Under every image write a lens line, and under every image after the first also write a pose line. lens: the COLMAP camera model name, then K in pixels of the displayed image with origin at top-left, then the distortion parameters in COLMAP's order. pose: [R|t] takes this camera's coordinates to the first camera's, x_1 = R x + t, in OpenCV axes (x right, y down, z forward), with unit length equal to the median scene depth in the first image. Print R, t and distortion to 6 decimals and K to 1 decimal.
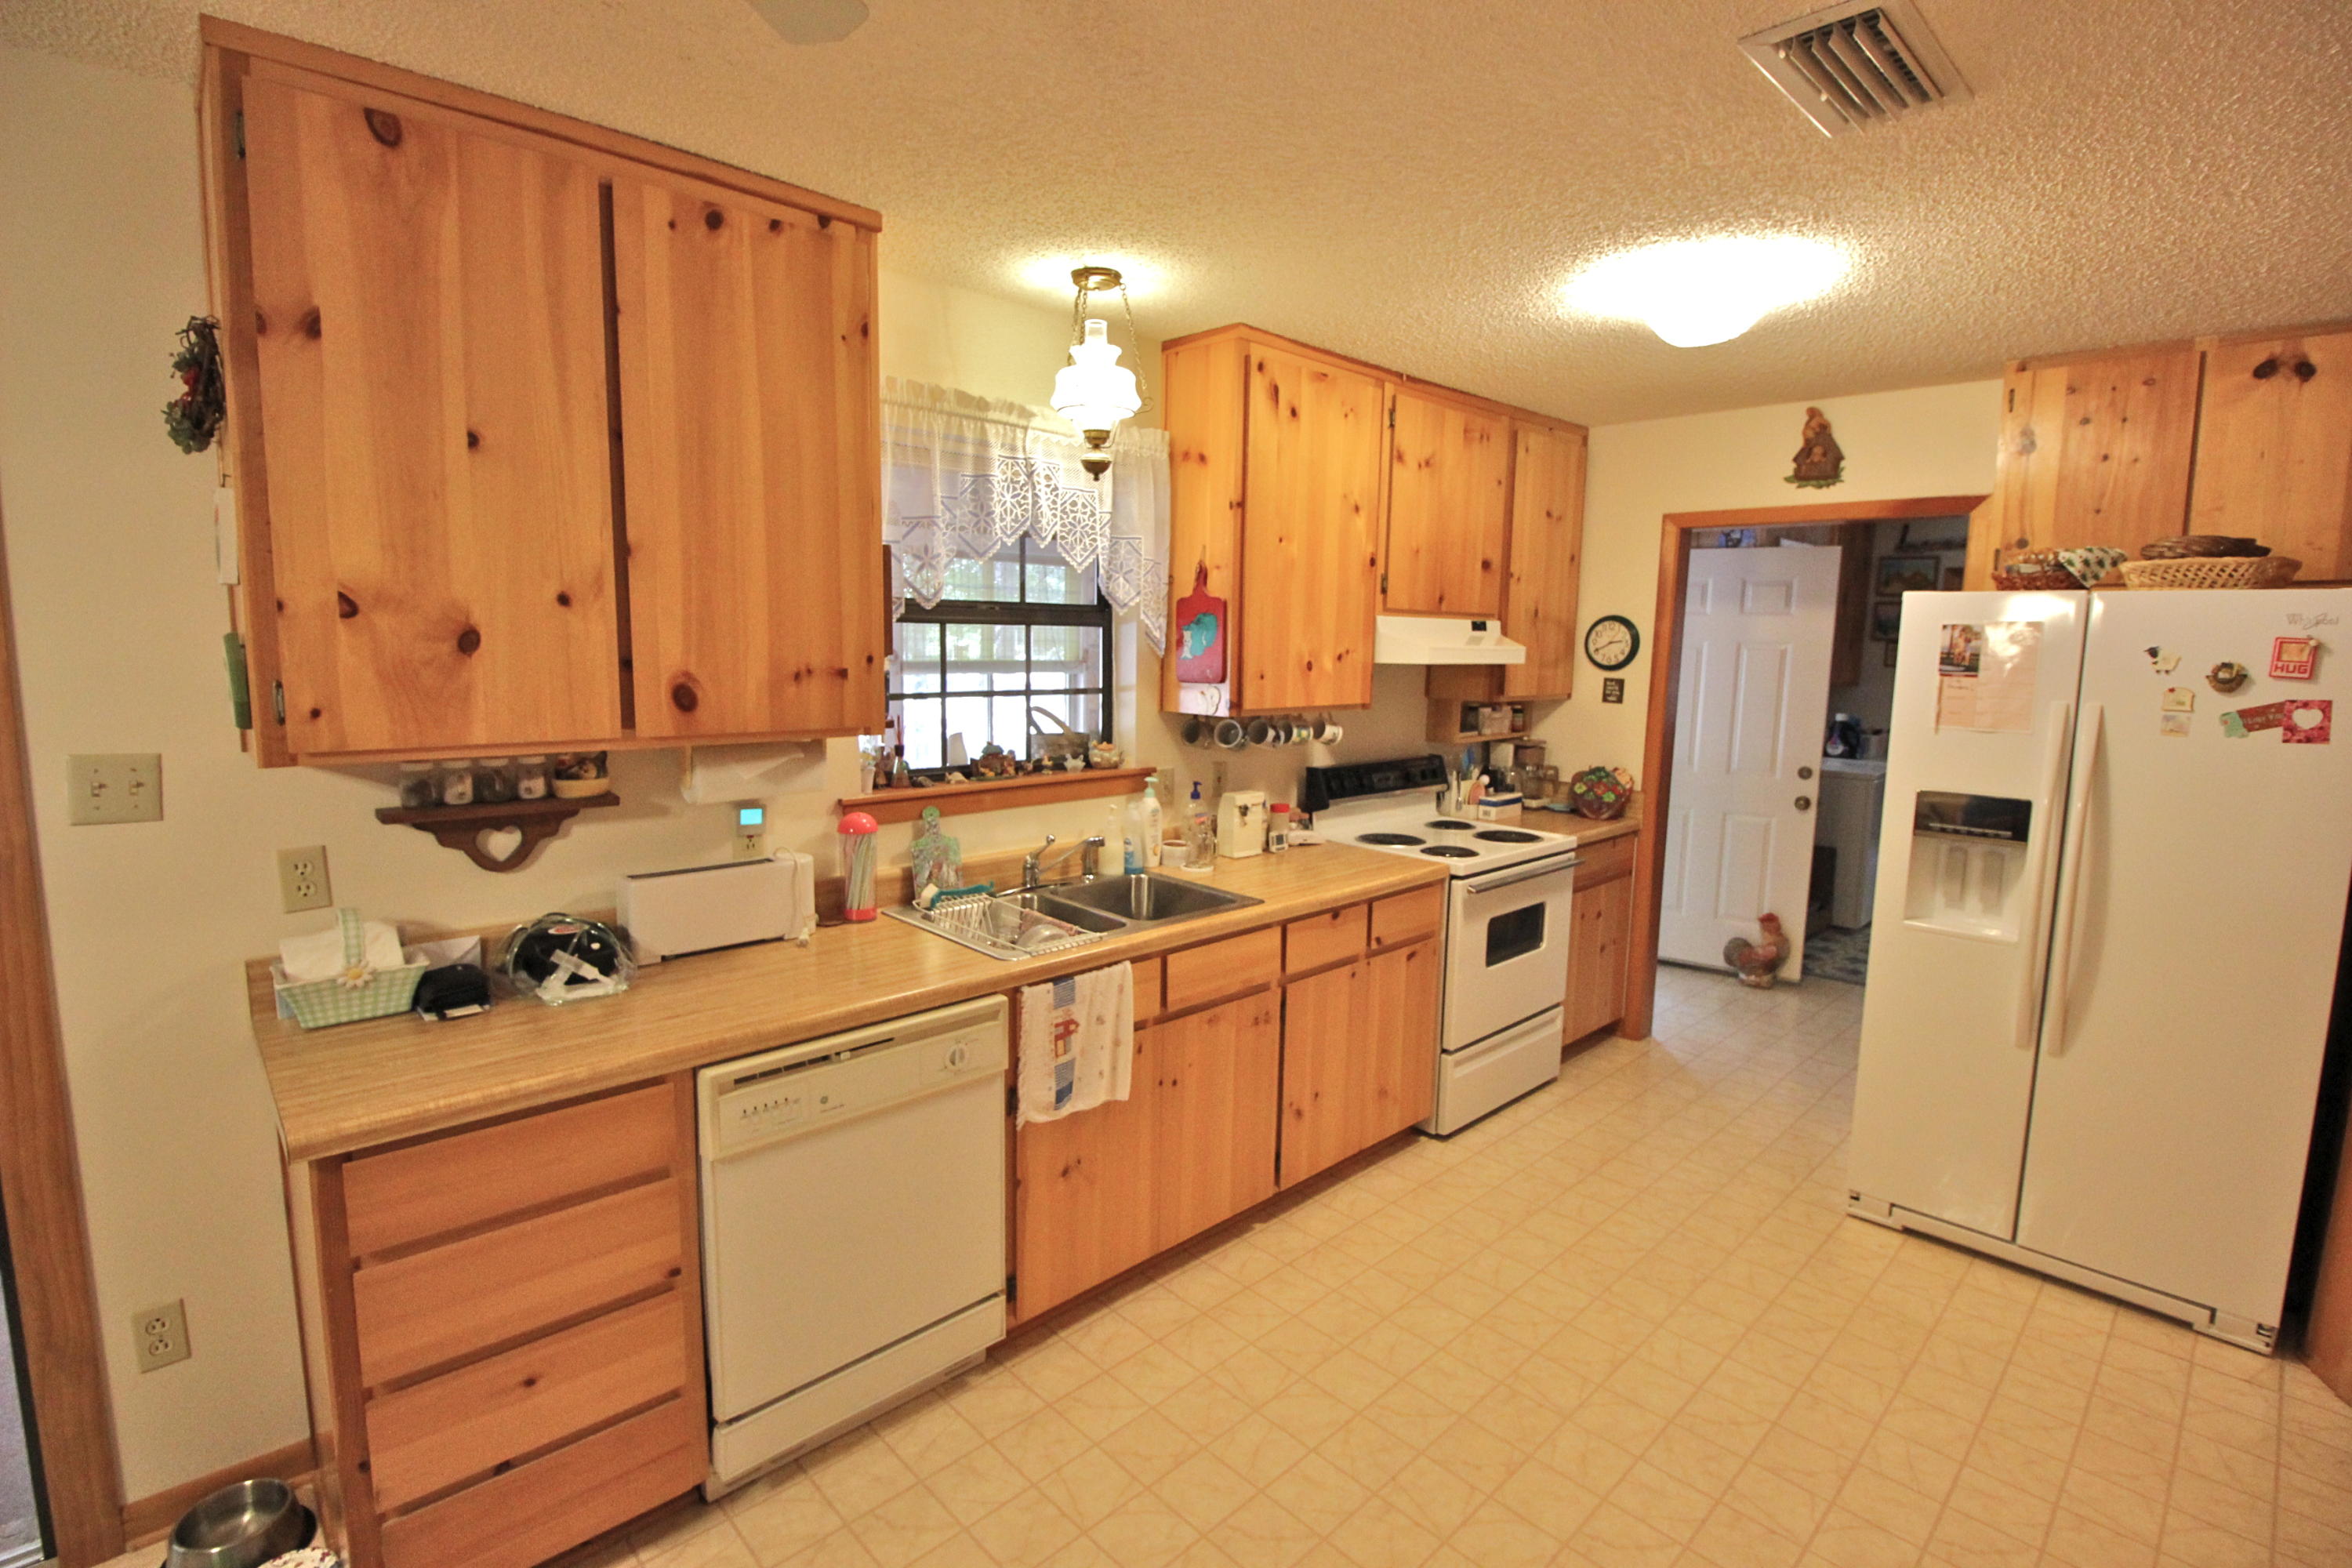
lens RADIAL K [[1087.1, 0, 1180.9], [0, 1087.1, 775.5], [0, 0, 1]] dist [-0.004252, -0.011027]
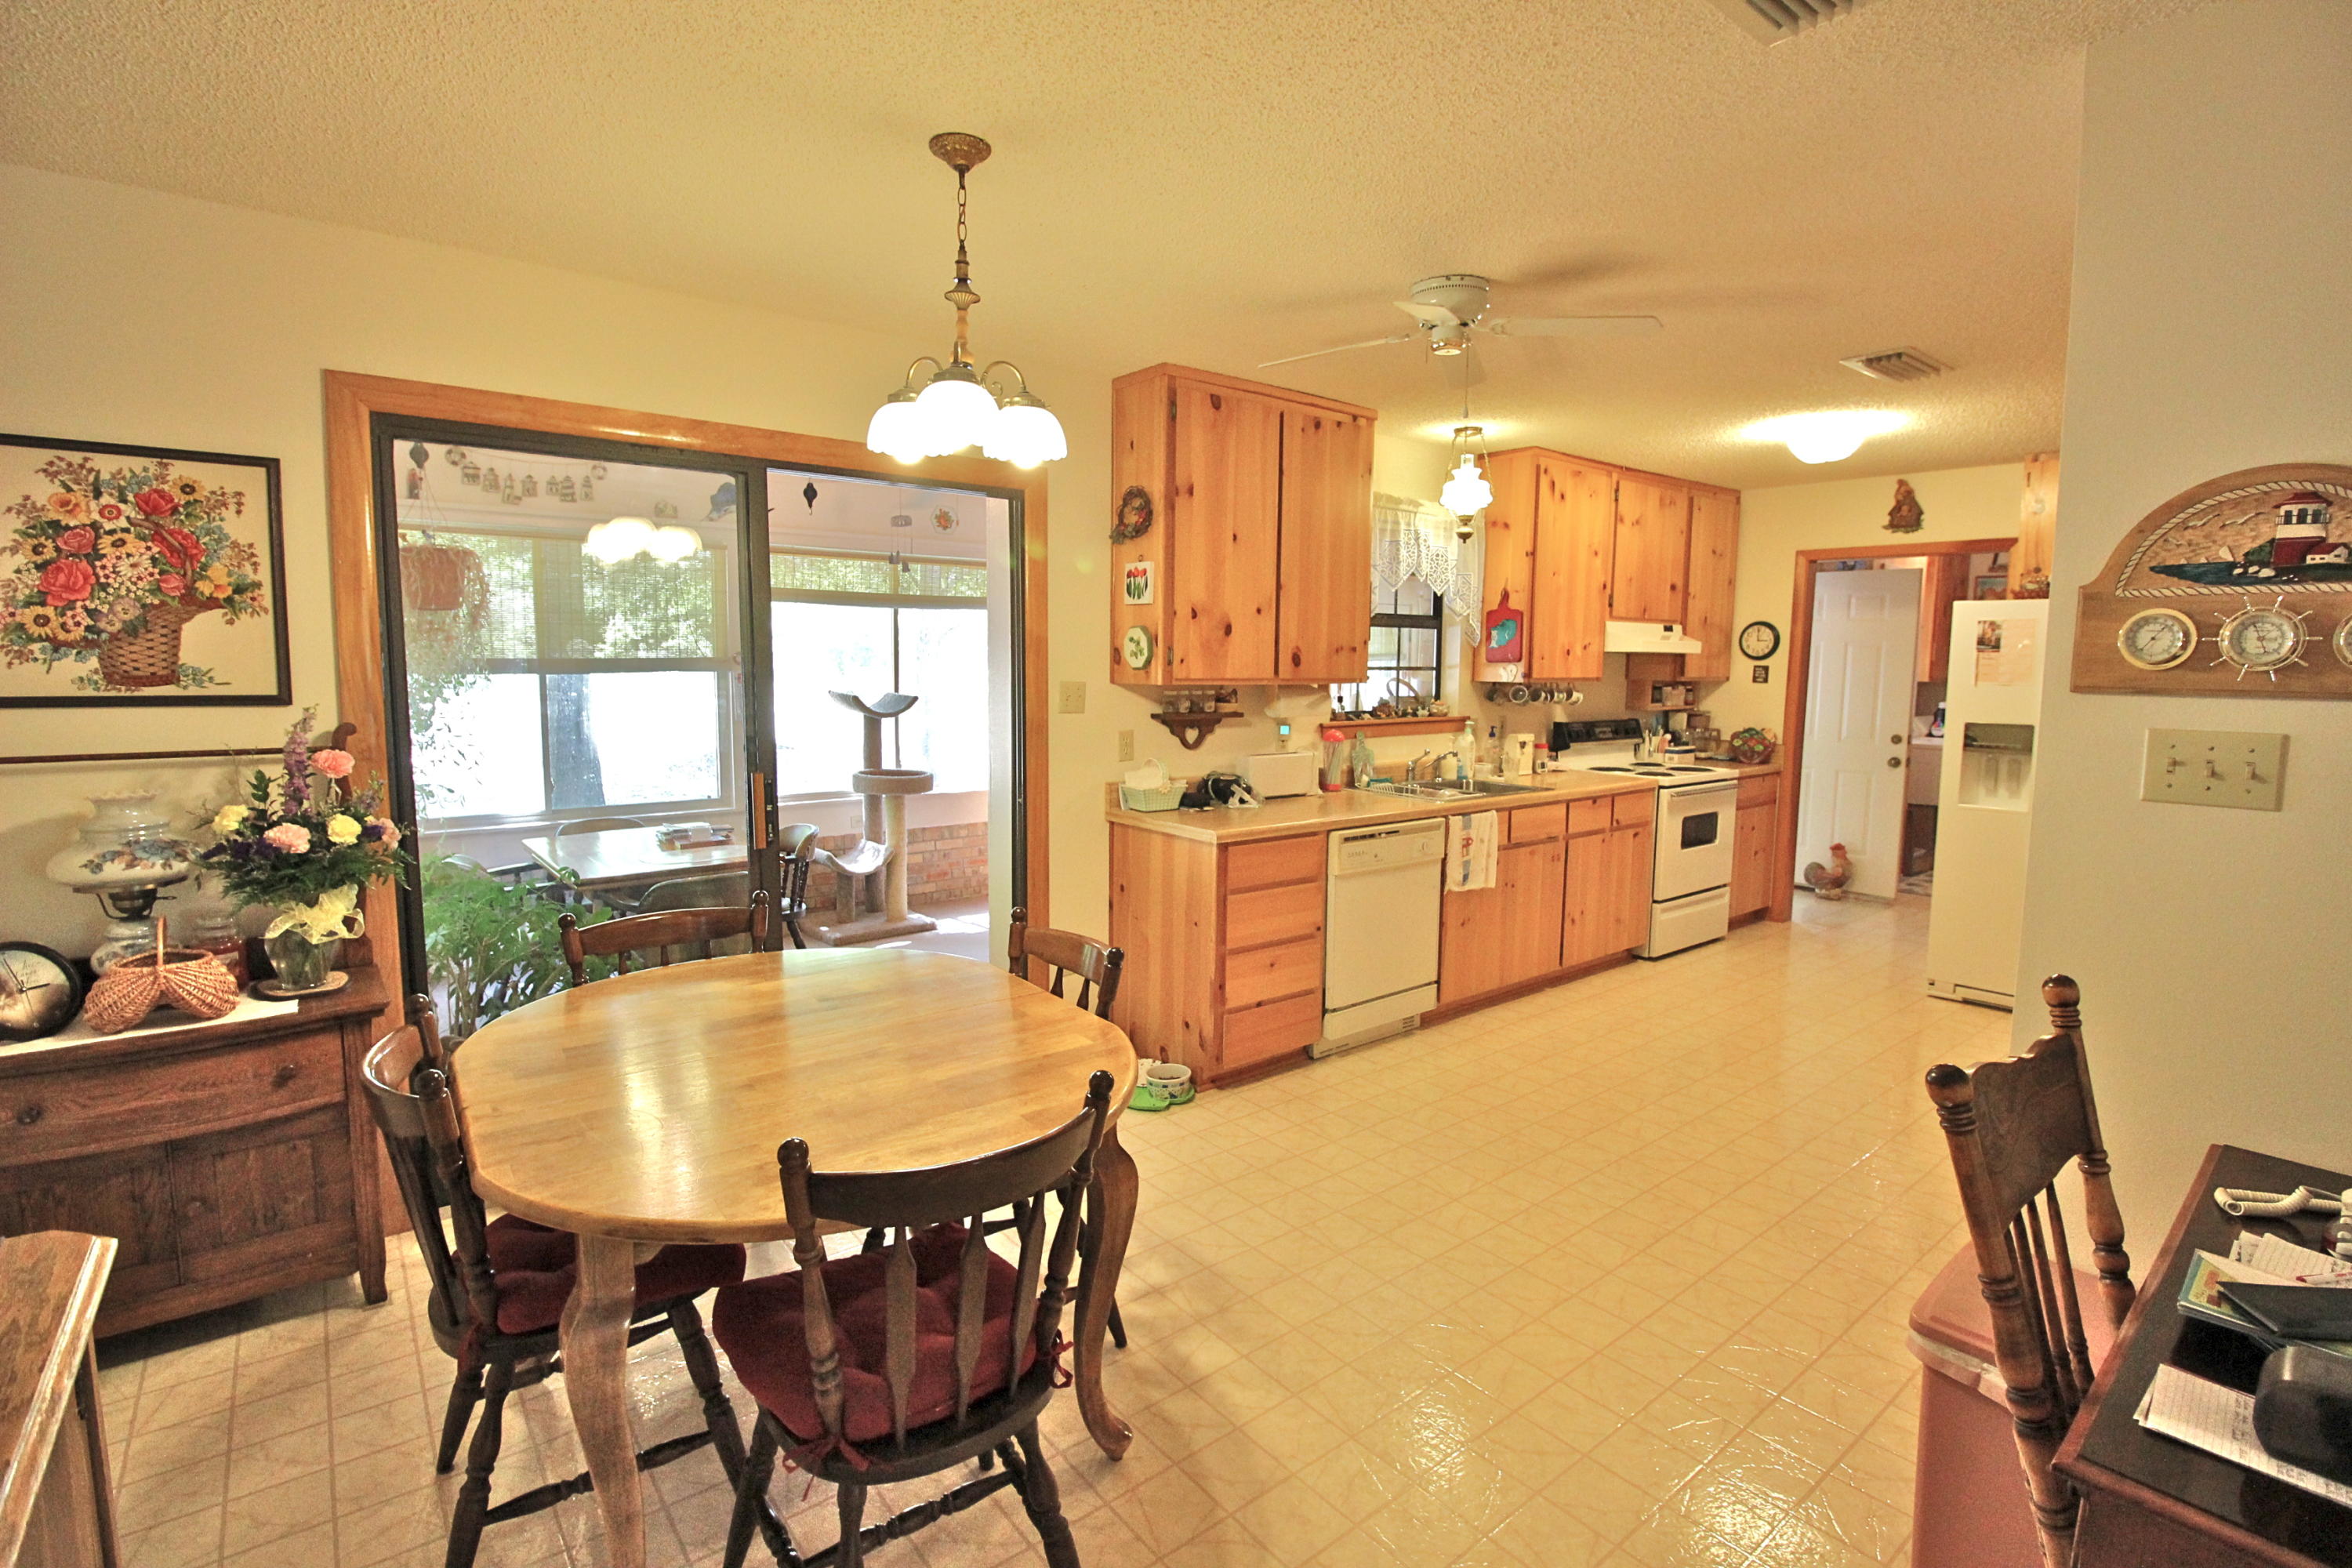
lens RADIAL K [[1087.1, 0, 1182.6], [0, 1087.1, 767.4], [0, 0, 1]] dist [-0.004252, -0.011027]
pose [[0.996046, 0.001570, -0.088821, -0.359089], [-0.004136, 0.999579, -0.028712, 0.137318], [0.088738, 0.028966, 0.995634, -0.746814]]
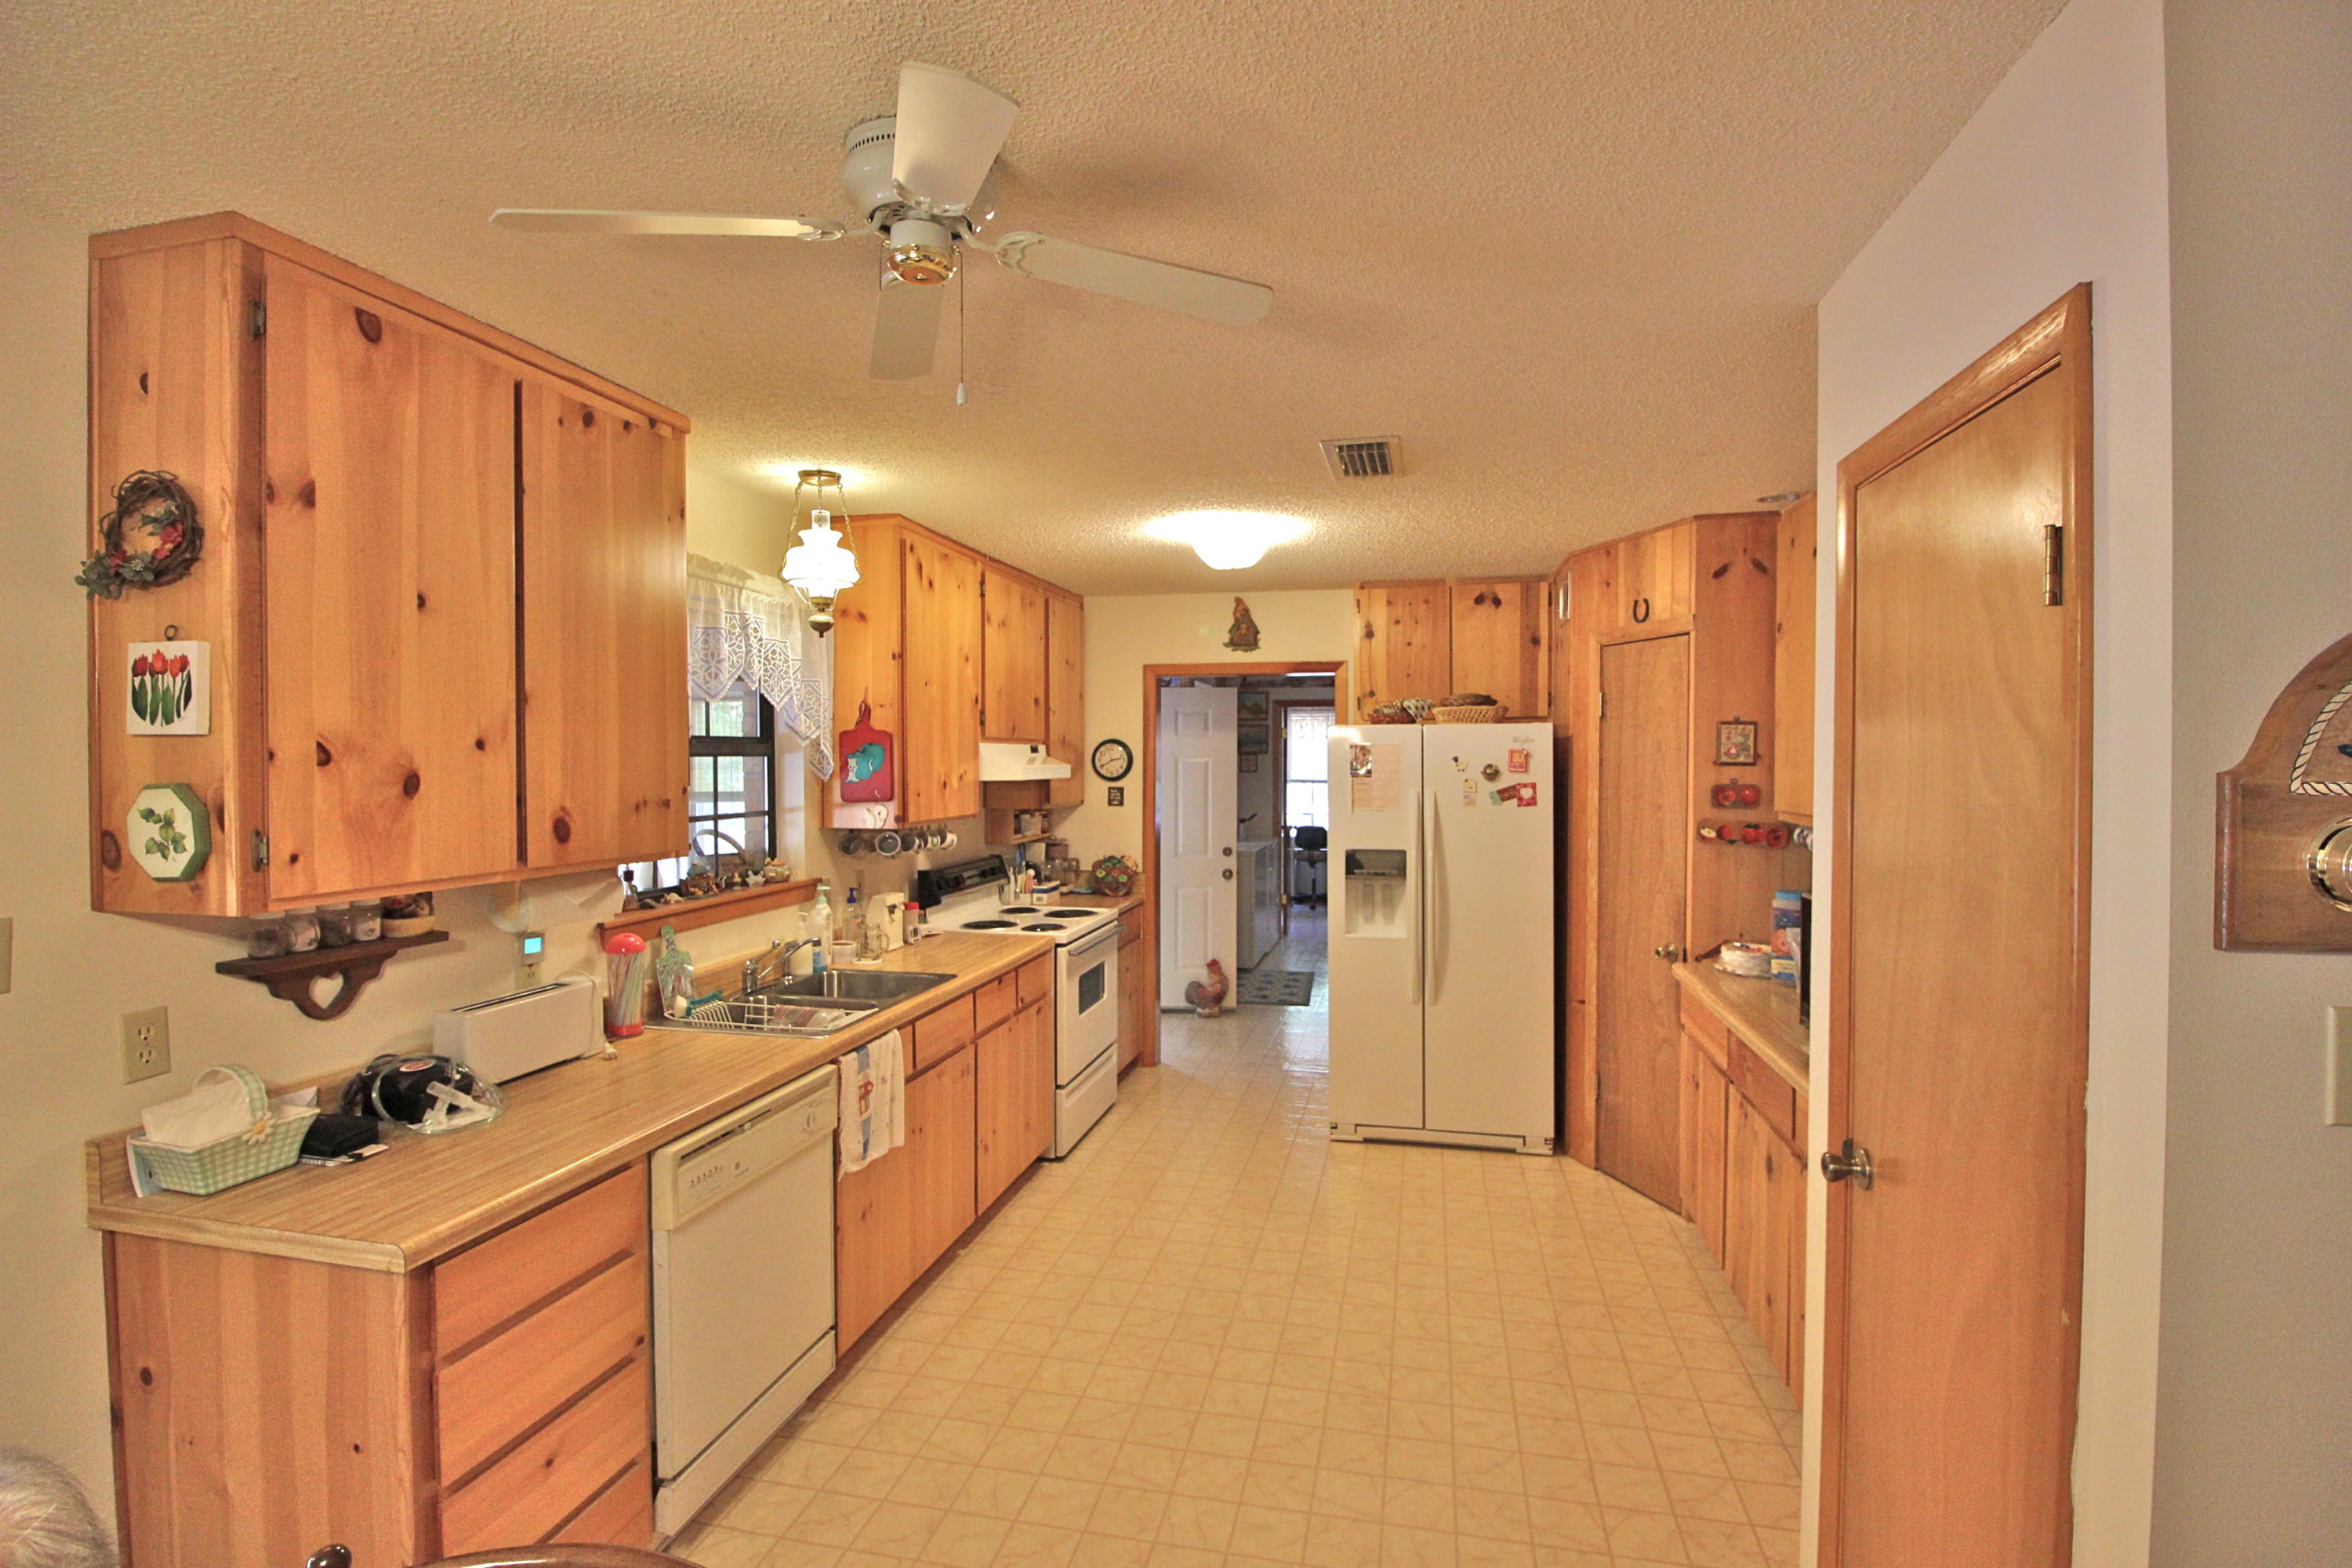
lens RADIAL K [[1087.1, 0, 1187.5], [0, 1087.1, 776.6], [0, 0, 1]] dist [-0.004252, -0.011027]
pose [[0.830547, -0.029437, 0.556171, -0.397563], [0.087715, 0.993053, -0.078428, 0.012120], [-0.549998, 0.113923, 0.827359, -0.197010]]
